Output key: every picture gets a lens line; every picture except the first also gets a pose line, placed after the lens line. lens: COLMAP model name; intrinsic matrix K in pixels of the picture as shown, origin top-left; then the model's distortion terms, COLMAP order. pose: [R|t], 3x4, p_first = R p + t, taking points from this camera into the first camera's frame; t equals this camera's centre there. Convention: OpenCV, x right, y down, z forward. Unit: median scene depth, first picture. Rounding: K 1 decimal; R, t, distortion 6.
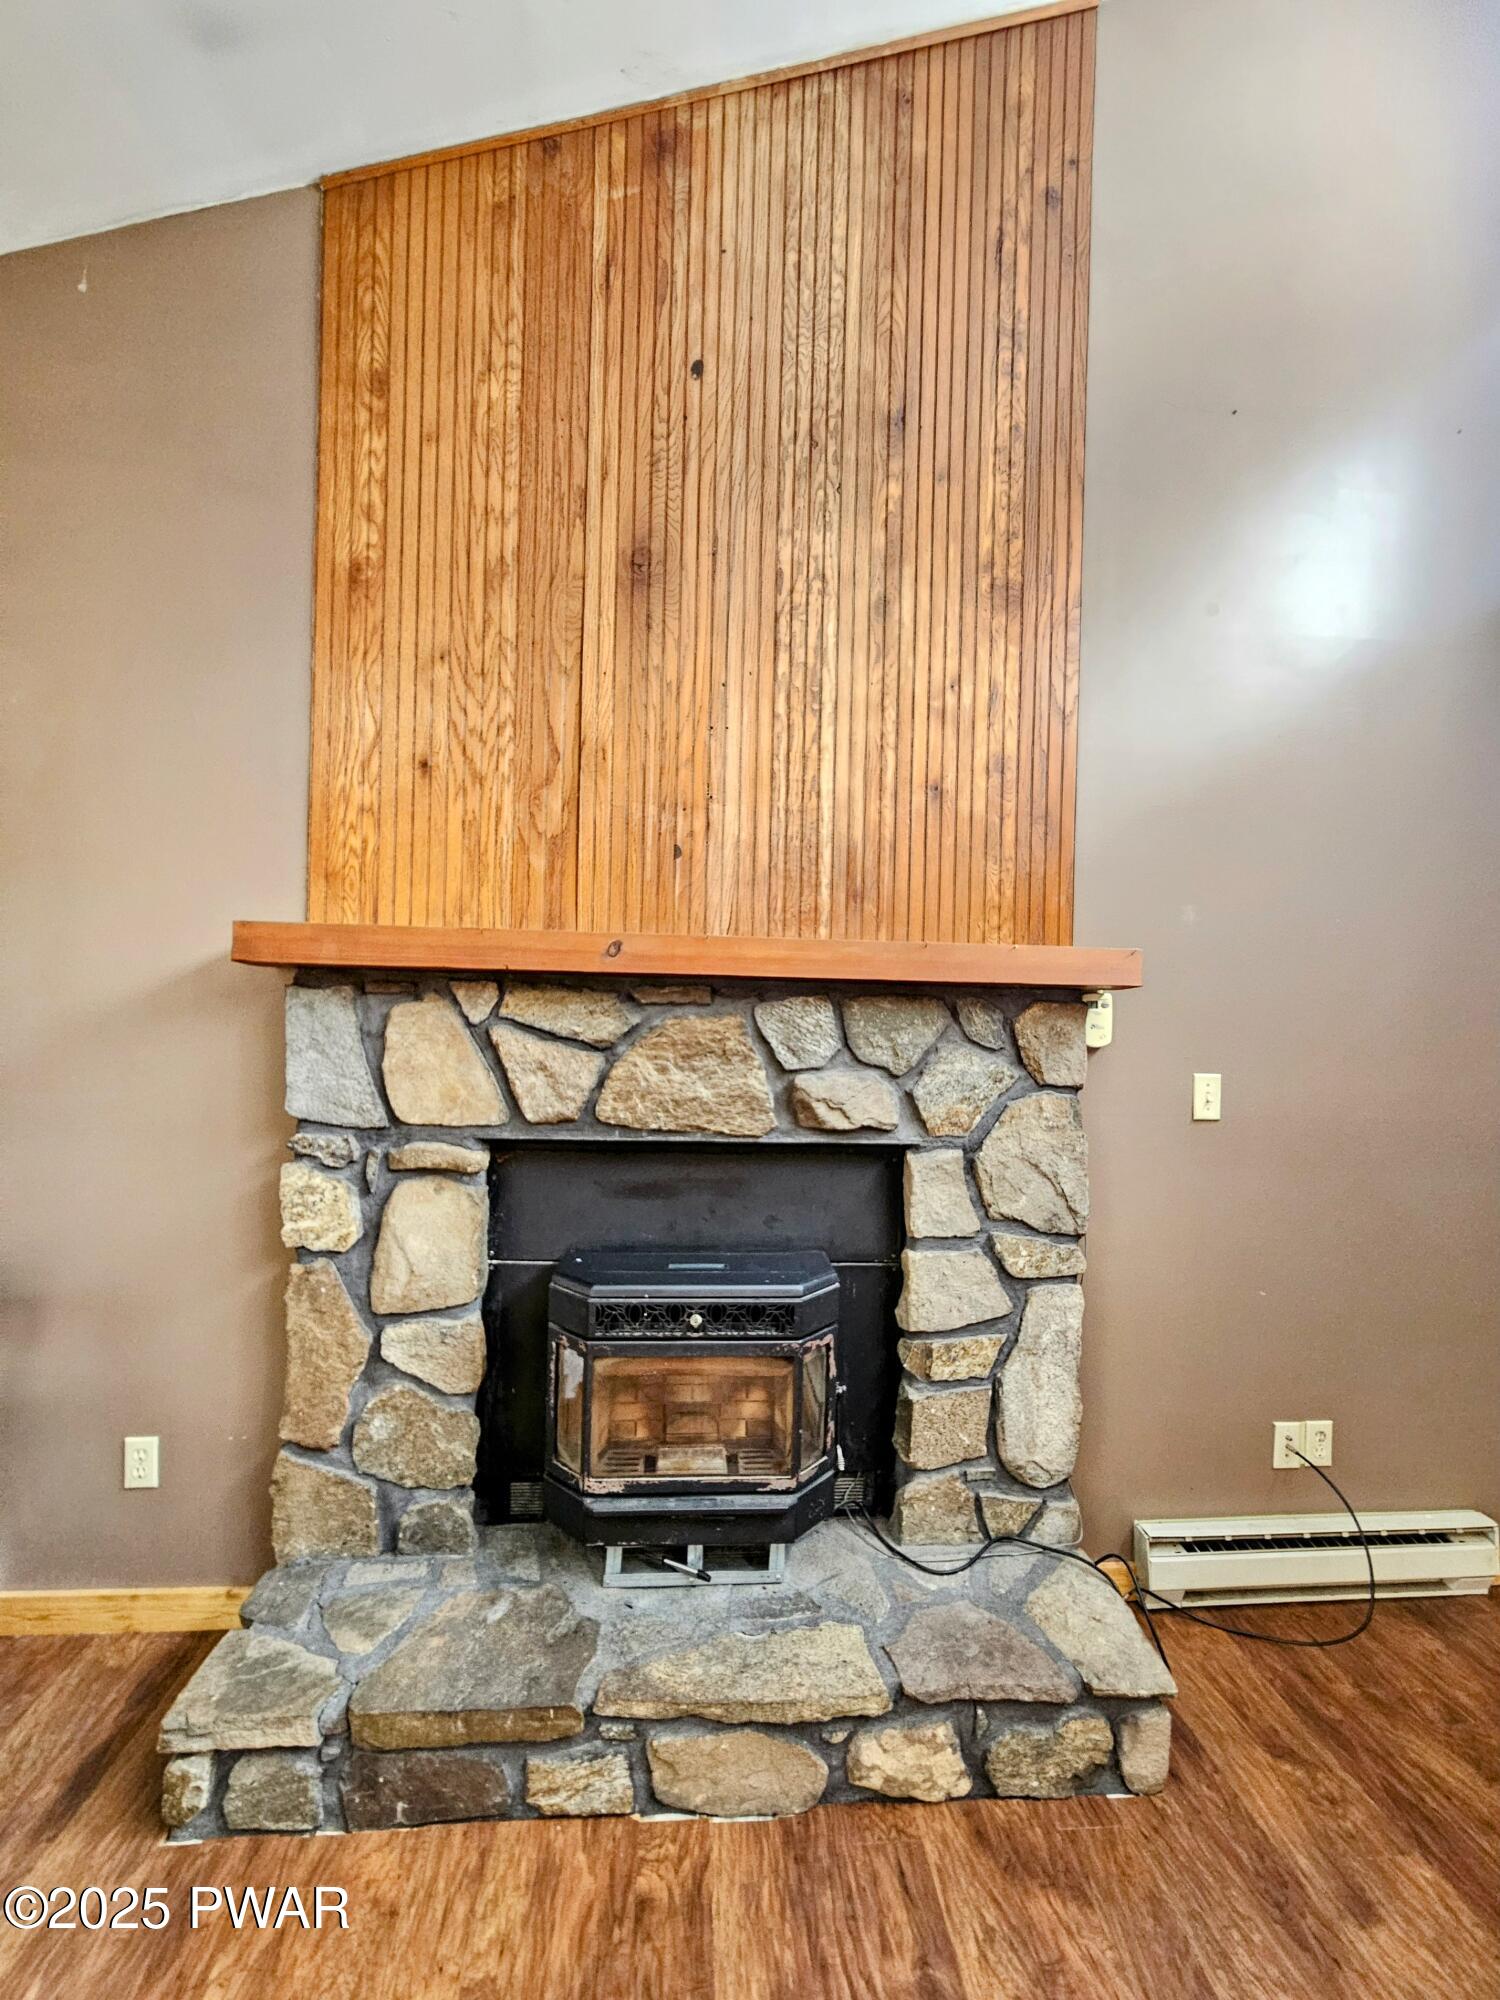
lens RADIAL K [[822.0, 0, 745.9], [0, 822.0, 1019.6], [0, 0, 1]] dist [-0.000164, -0.000337]
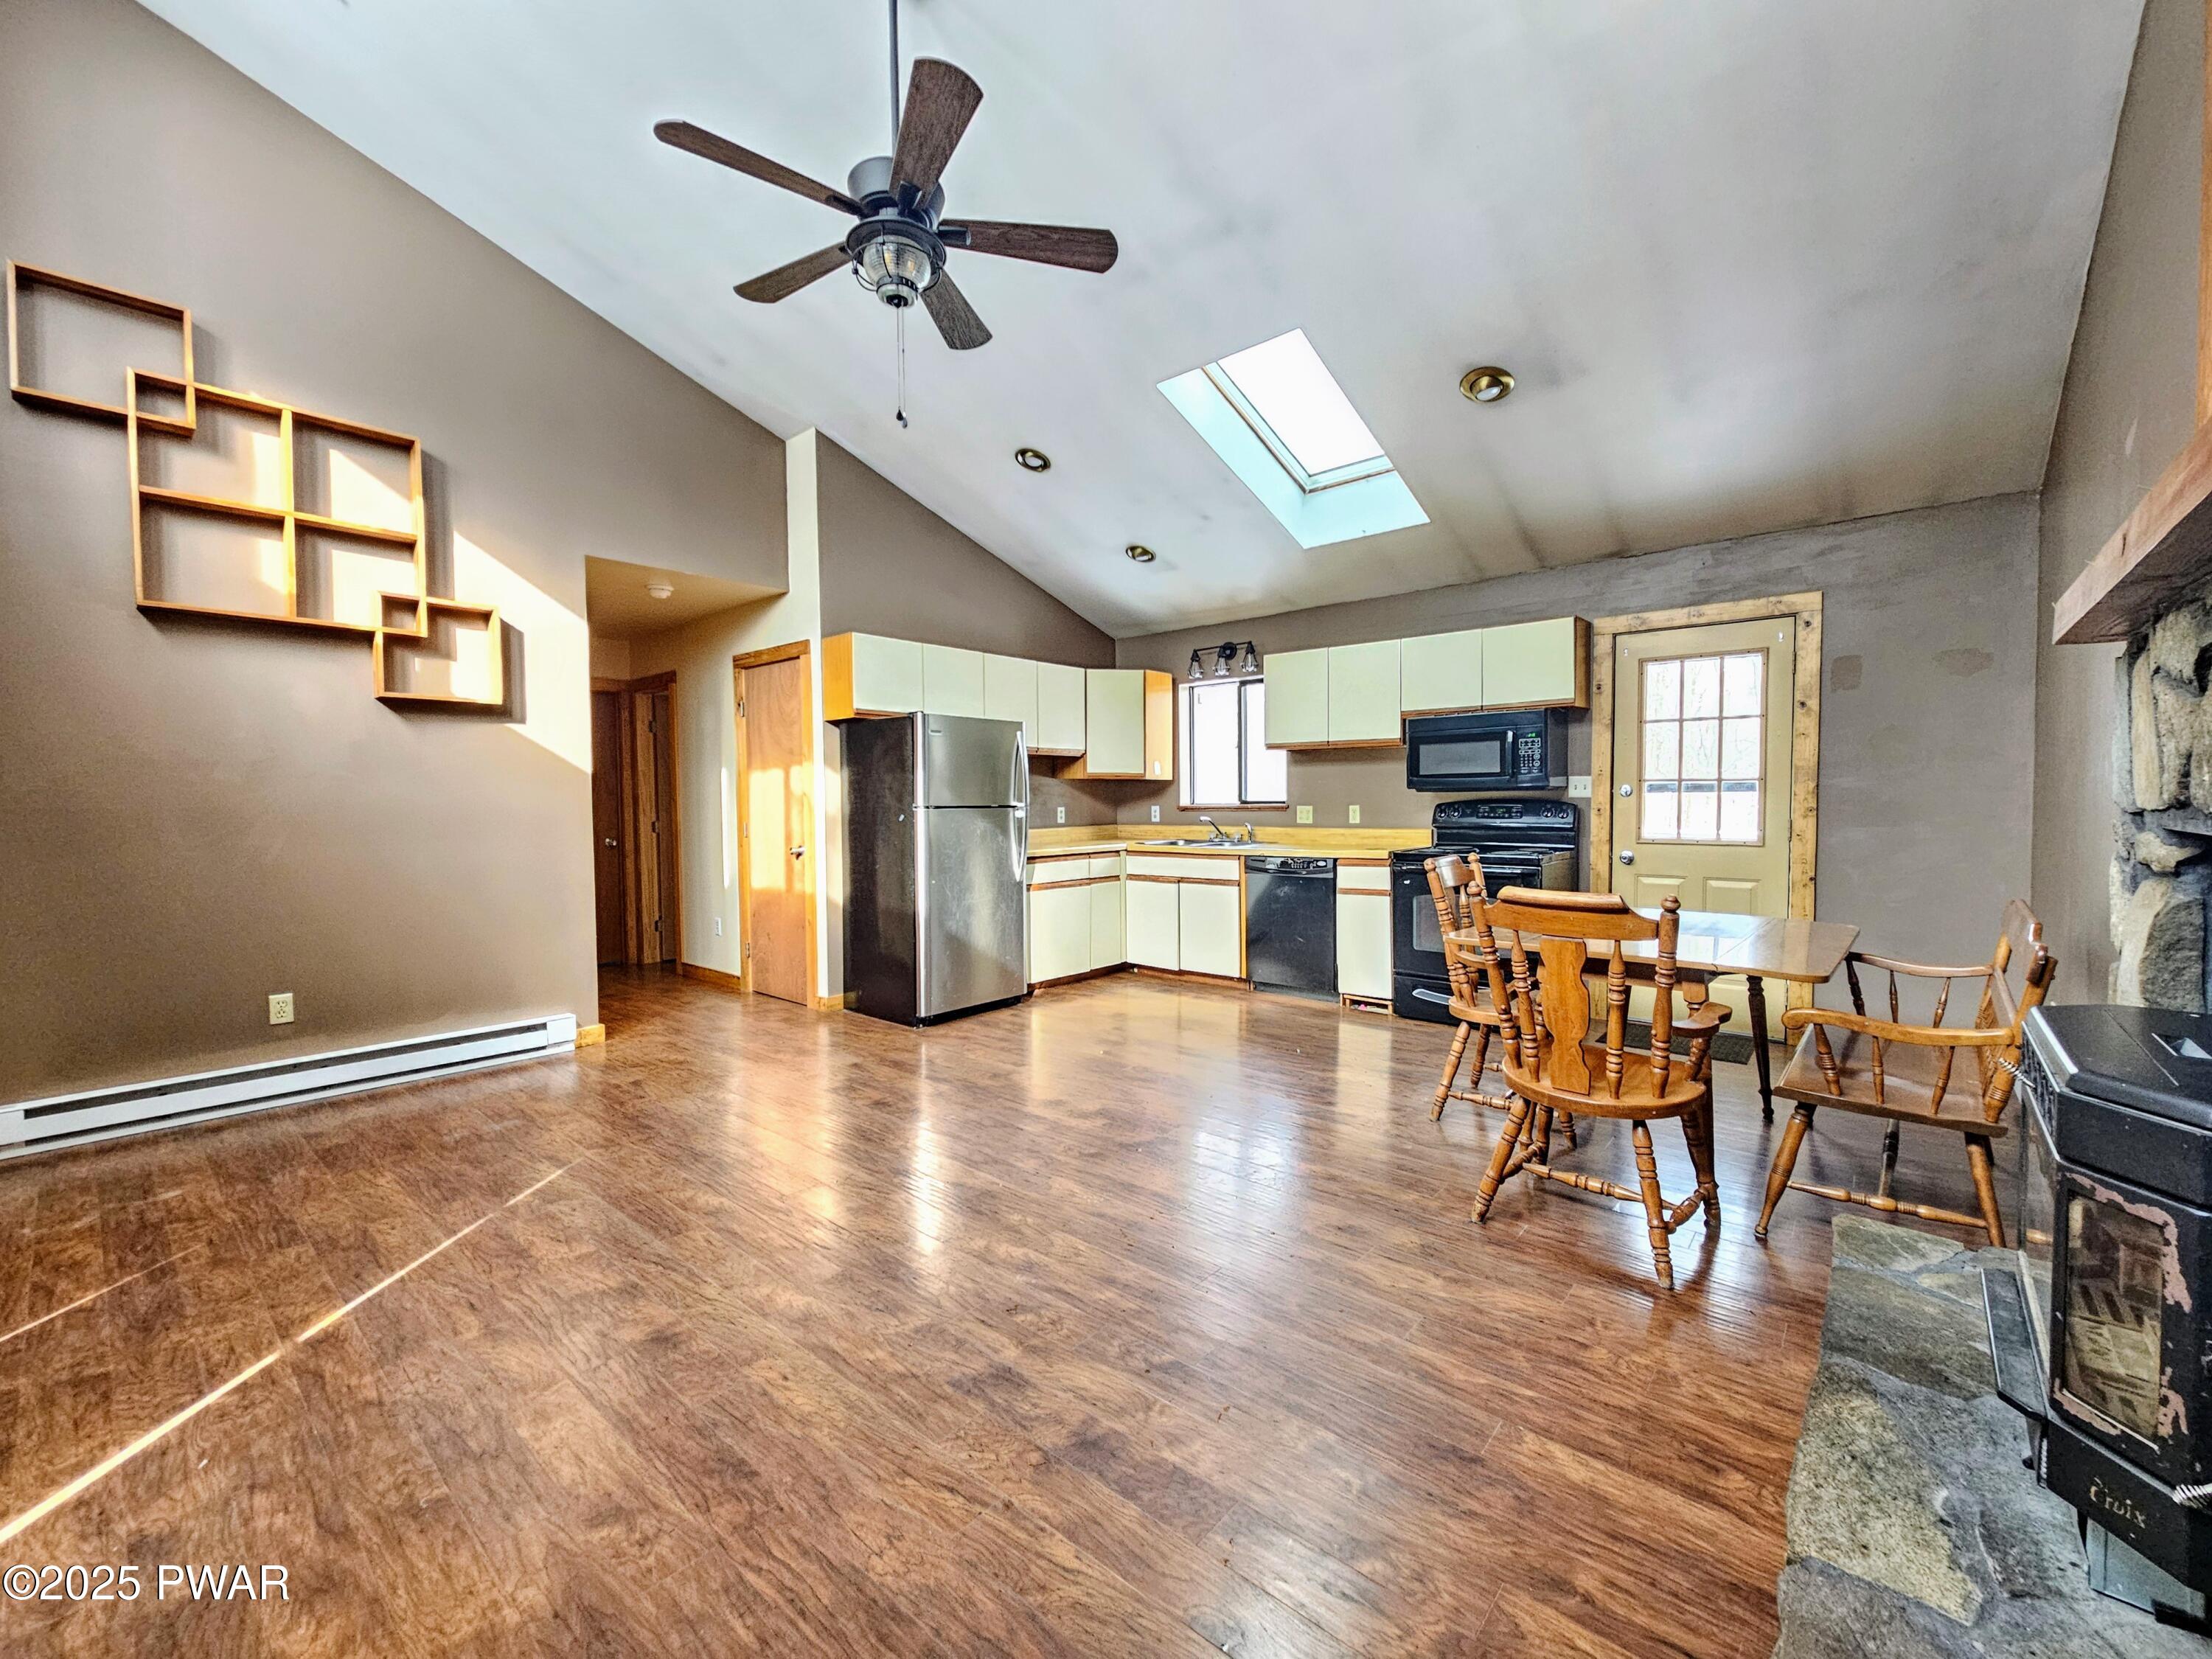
lens RADIAL K [[895.5, 0, 1127.7], [0, 895.5, 829.7], [0, 0, 1]] dist [-0.002300, -0.000267]
pose [[-0.707588, 0.004350, -0.706612, 0.883238], [-0.011920, 0.999765, 0.018091, 0.138408], [0.706525, 0.021224, -0.707370, 0.876406]]
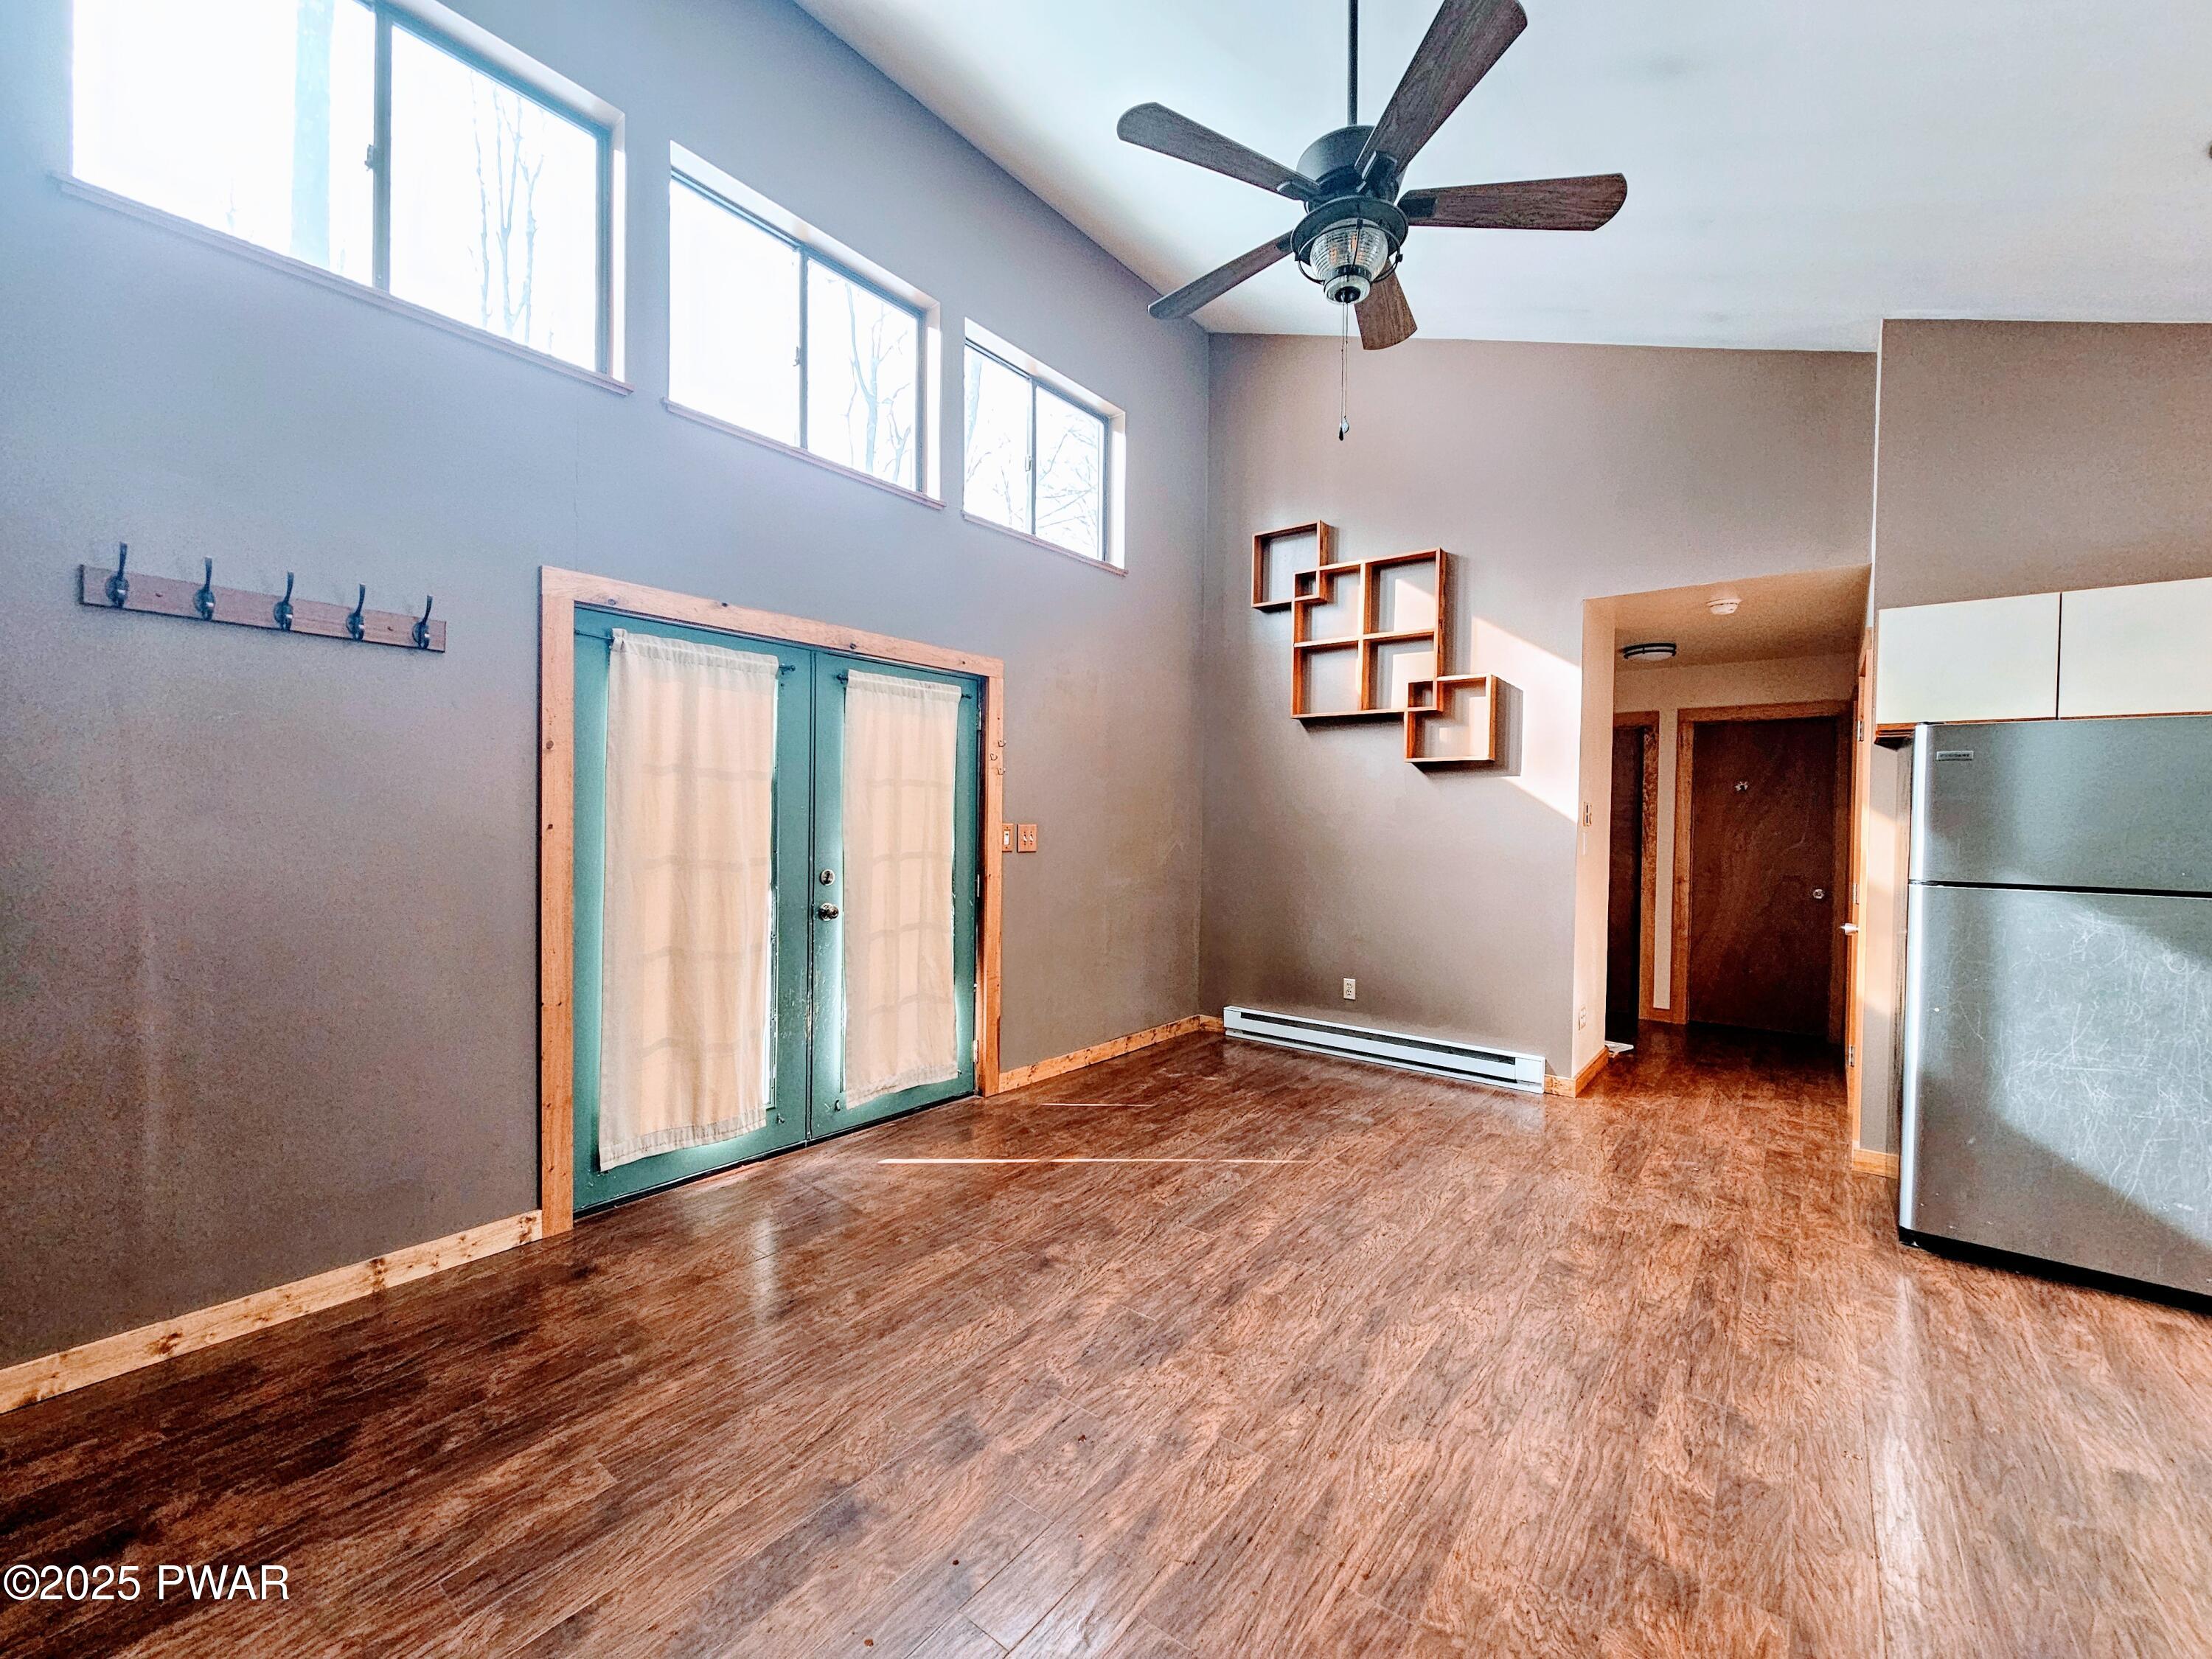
lens RADIAL K [[900.5, 0, 1122.9], [0, 900.5, 835.0], [0, 0, 1]] dist [0.000041, -0.000030]
pose [[-0.739547, -0.045481, 0.671567, -0.466411], [-0.028000, 0.998930, 0.036817, 0.034161], [-0.672523, 0.008424, -0.740029, 0.724481]]
